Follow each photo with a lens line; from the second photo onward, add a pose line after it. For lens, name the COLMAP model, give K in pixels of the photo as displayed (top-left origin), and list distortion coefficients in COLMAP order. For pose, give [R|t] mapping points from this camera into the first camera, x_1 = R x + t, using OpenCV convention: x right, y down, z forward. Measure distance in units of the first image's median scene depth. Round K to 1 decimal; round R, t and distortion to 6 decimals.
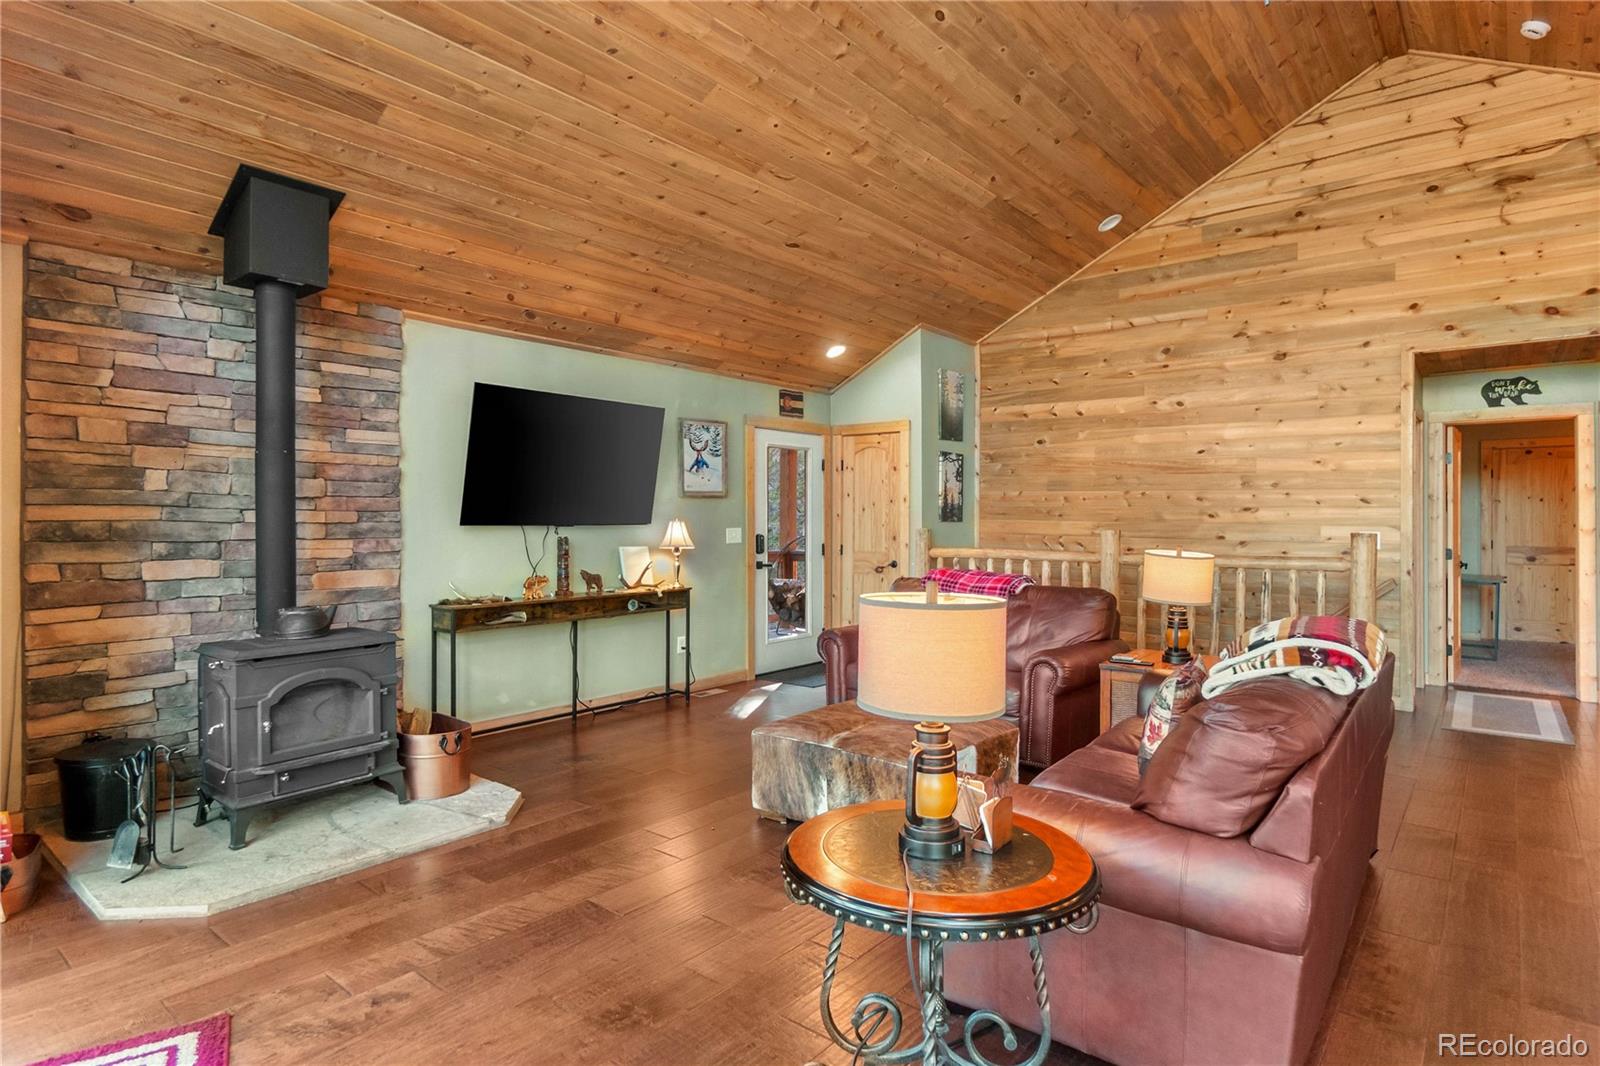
lens RADIAL K [[862.9, 0, 795.3], [0, 862.9, 516.1], [0, 0, 1]] dist [0.006292, 0.000339]
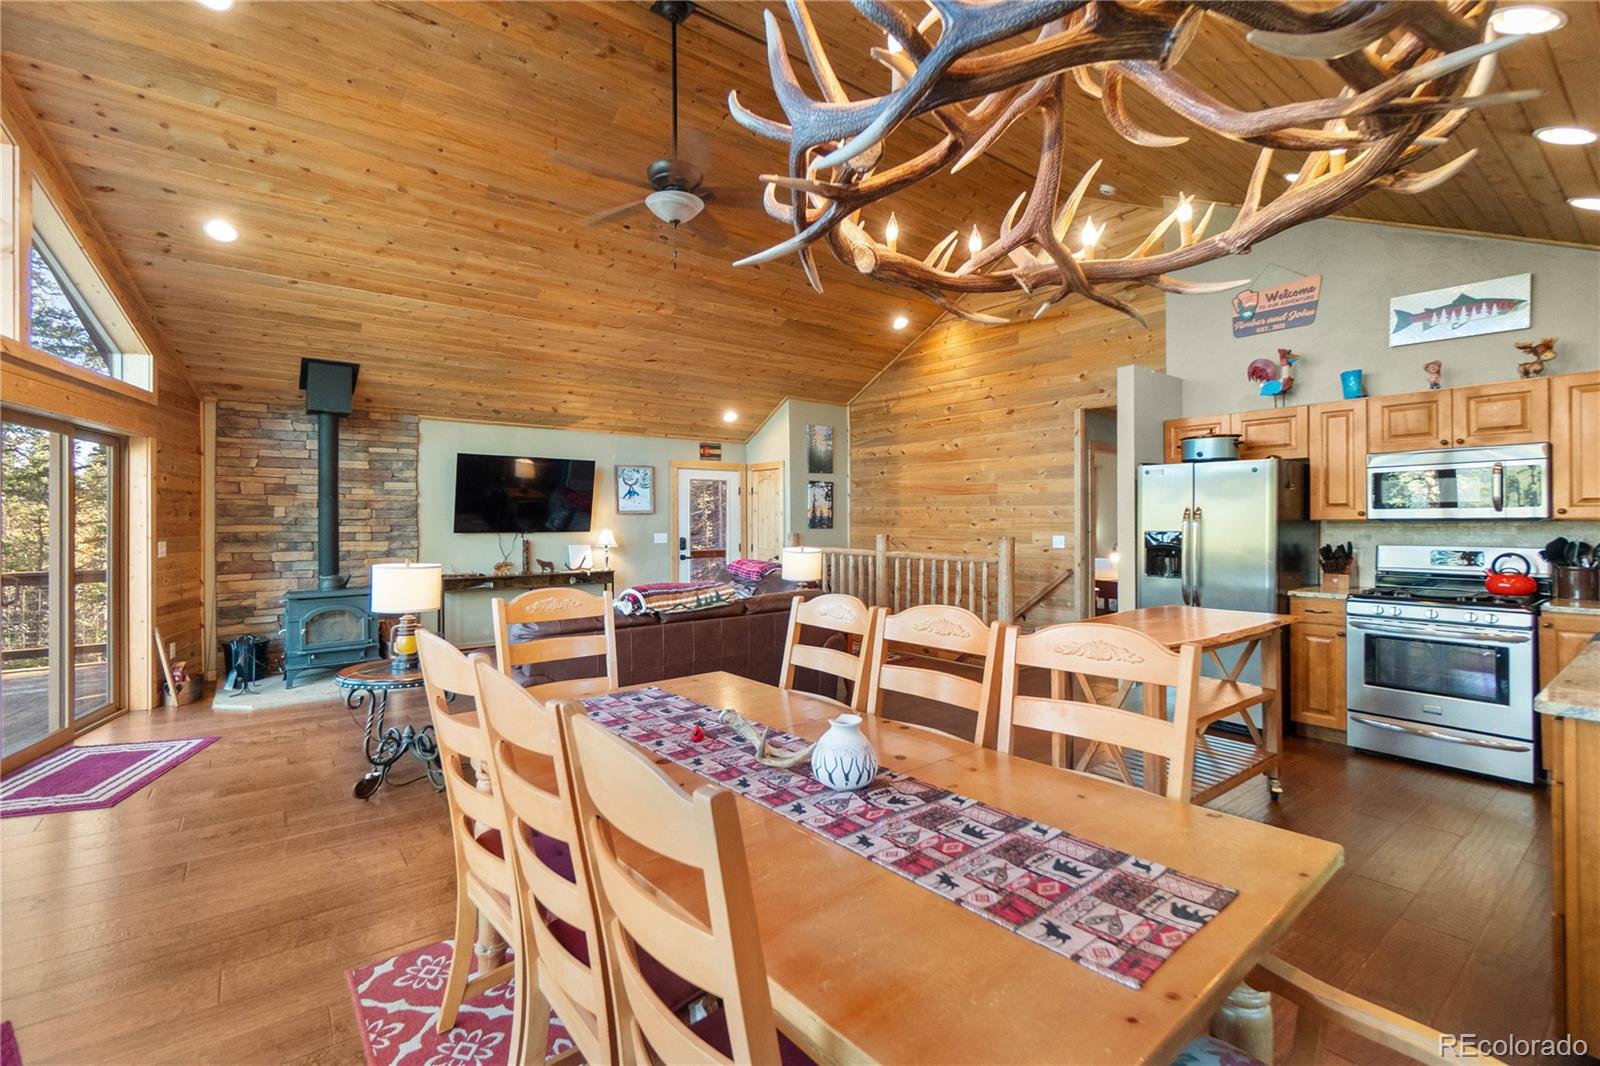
lens RADIAL K [[700.8, 0, 797.5], [0, 700.8, 518.3], [0, 0, 1]] dist [-0.000610, 0.000239]
pose [[0.976770, -0.006538, -0.214192, 0.526992], [0.005887, 0.999976, -0.003676, -0.008773], [0.214211, 0.002330, 0.976785, -0.224754]]
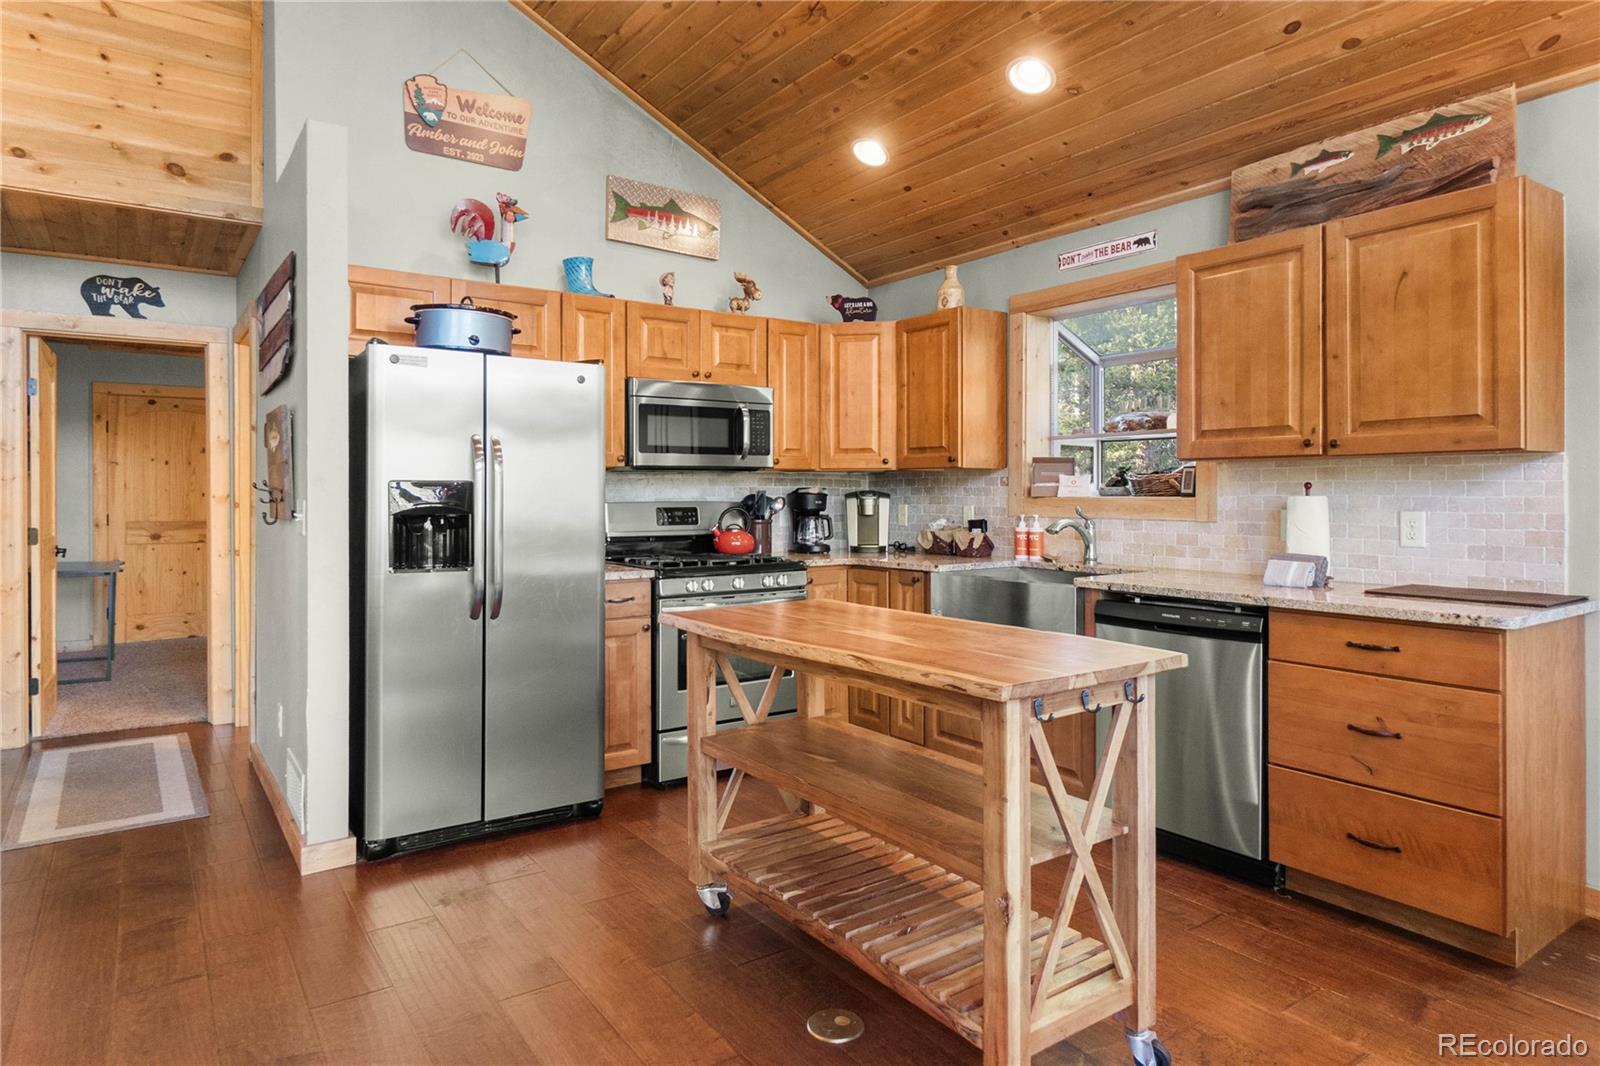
lens RADIAL K [[938.8, 0, 805.9], [0, 938.8, 495.4], [0, 0, 1]] dist [0.003443, 0.001183]
pose [[0.262602, -0.004305, 0.964895, 0.284593], [0.000366, 0.999990, 0.004362, 0.012989], [-0.964904, -0.000793, 0.262601, 0.324422]]
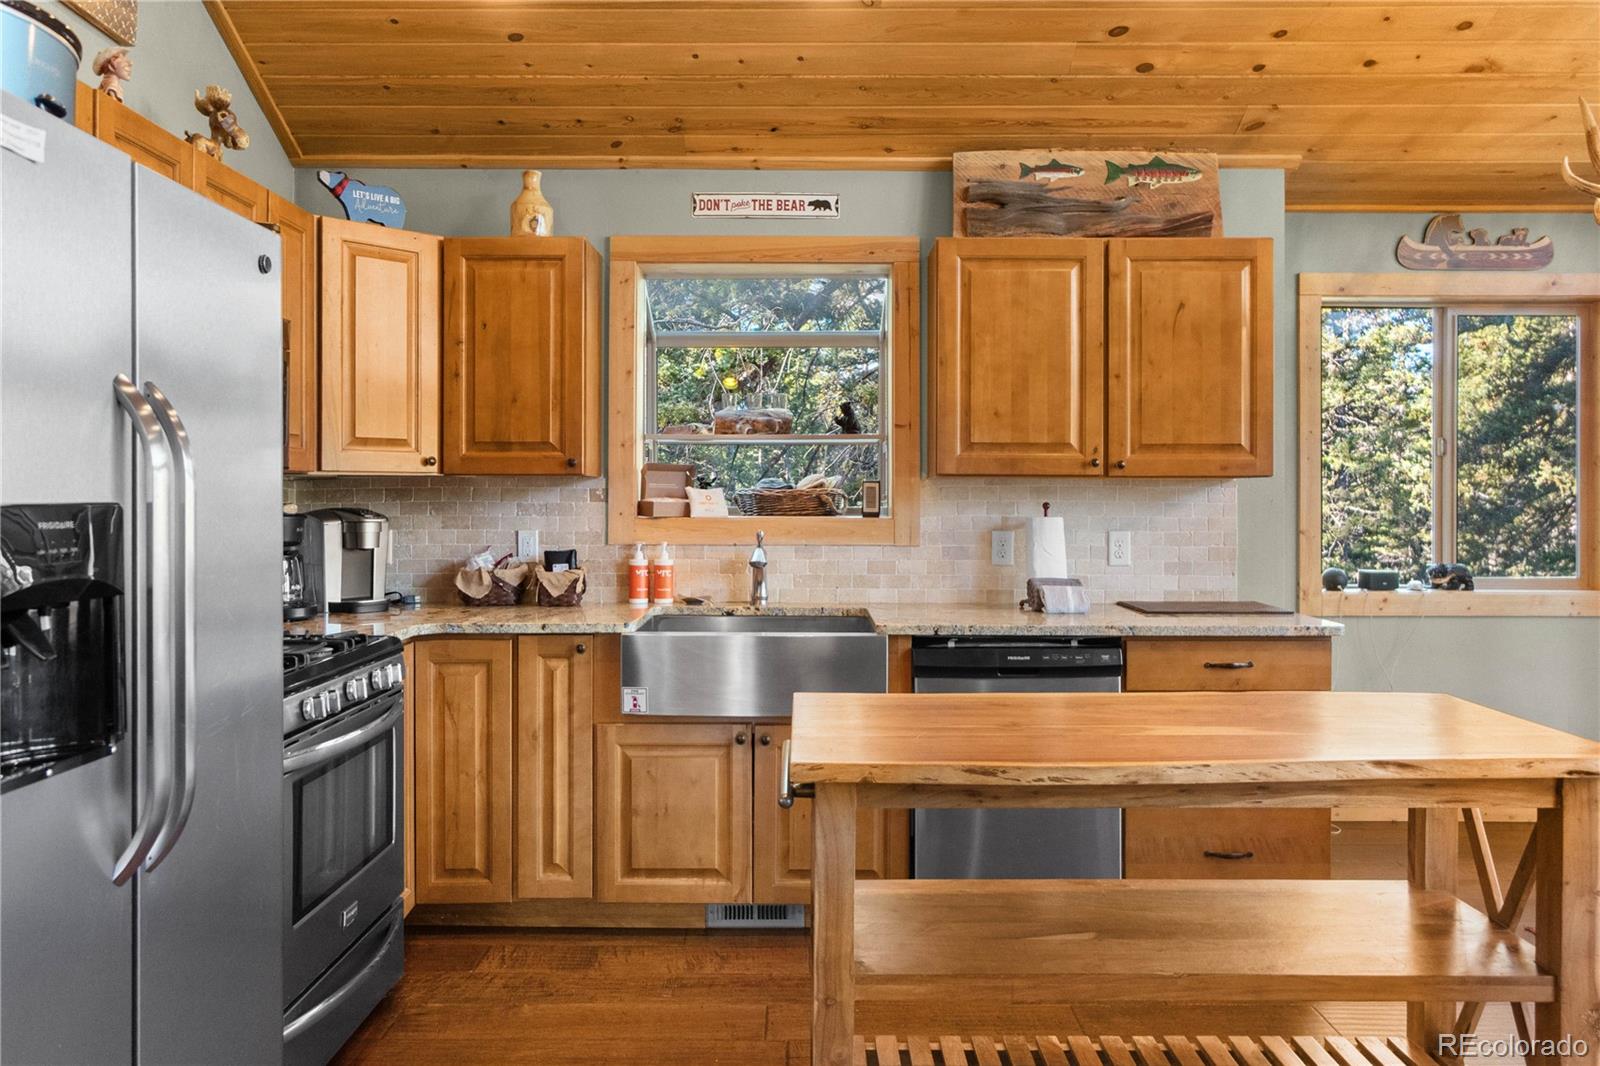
lens RADIAL K [[1136.3, 0, 802.4], [0, 1136.3, 500.2], [0, 0, 1]] dist [-0.015989, -0.001146]
pose [[-0.635109, -0.004848, 0.772408, 0.503540], [-0.004725, 0.999986, 0.002391, 0.005244], [-0.772408, -0.002131, -0.635123, 0.721277]]
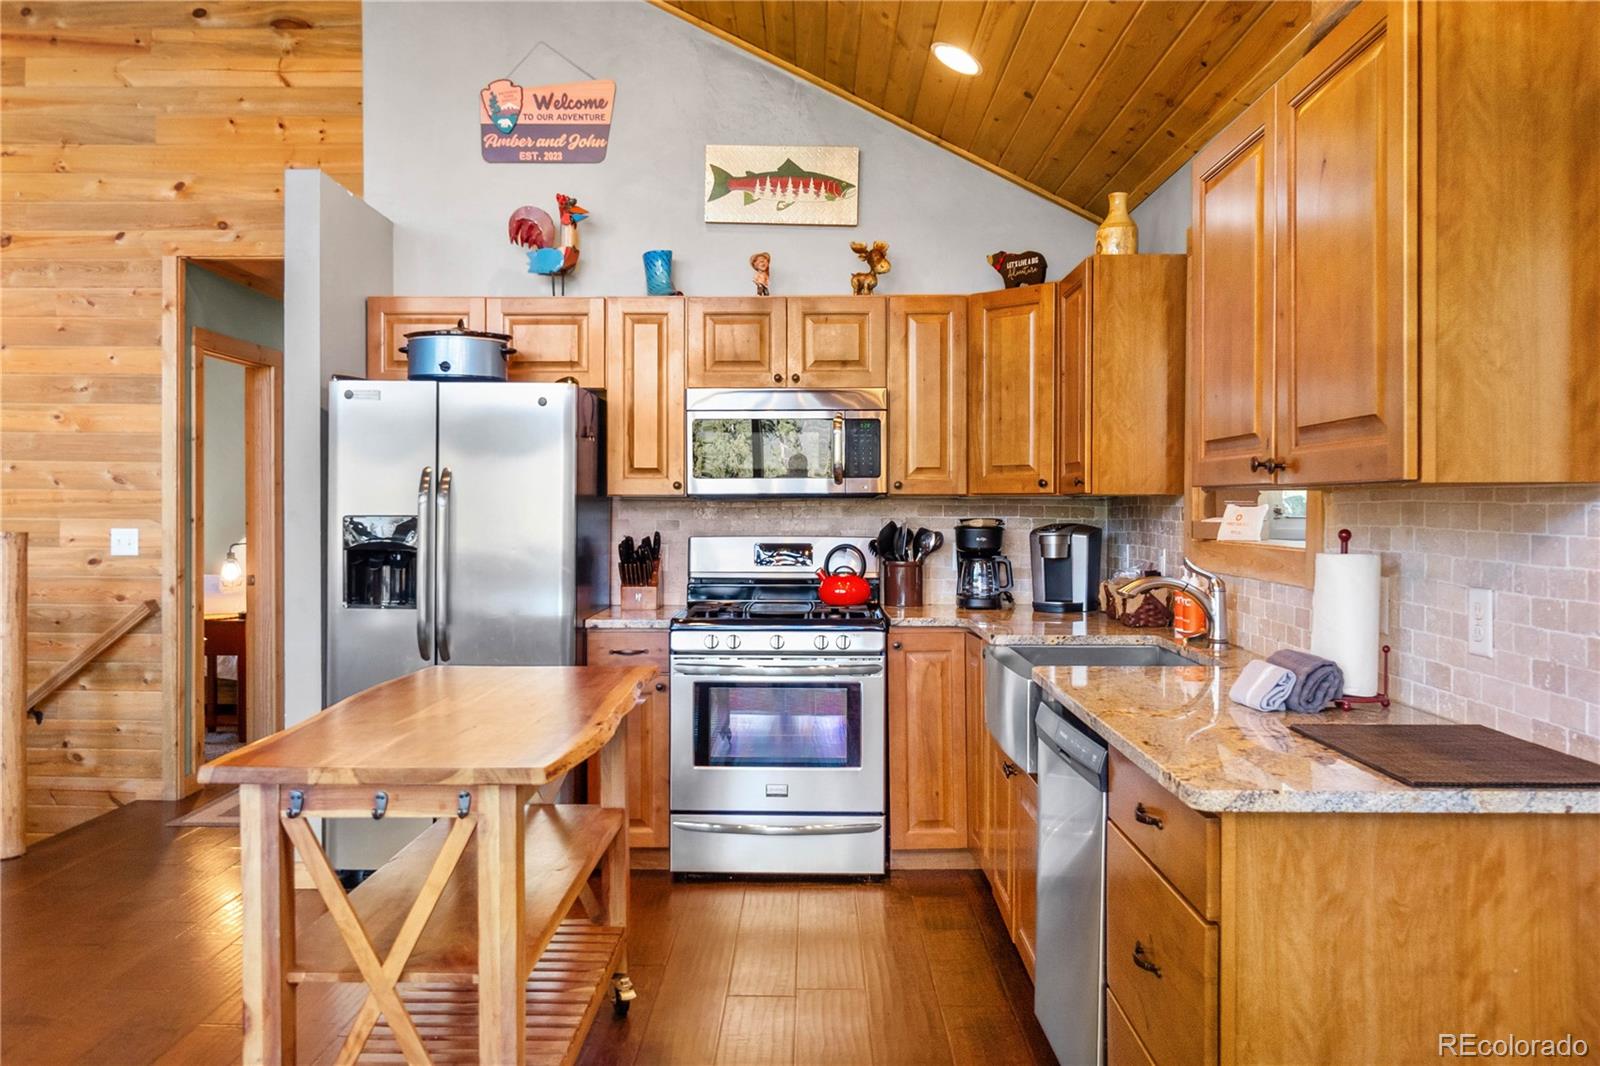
lens RADIAL K [[1275.3, 0, 797.2], [0, 1275.3, 512.8], [0, 0, 1]] dist [0.001448, 0.005290]
pose [[0.783979, -0.004267, 0.620773, 0.499030], [-0.001421, 0.999961, 0.008667, -0.002191], [-0.620786, -0.007676, 0.783943, -0.061461]]
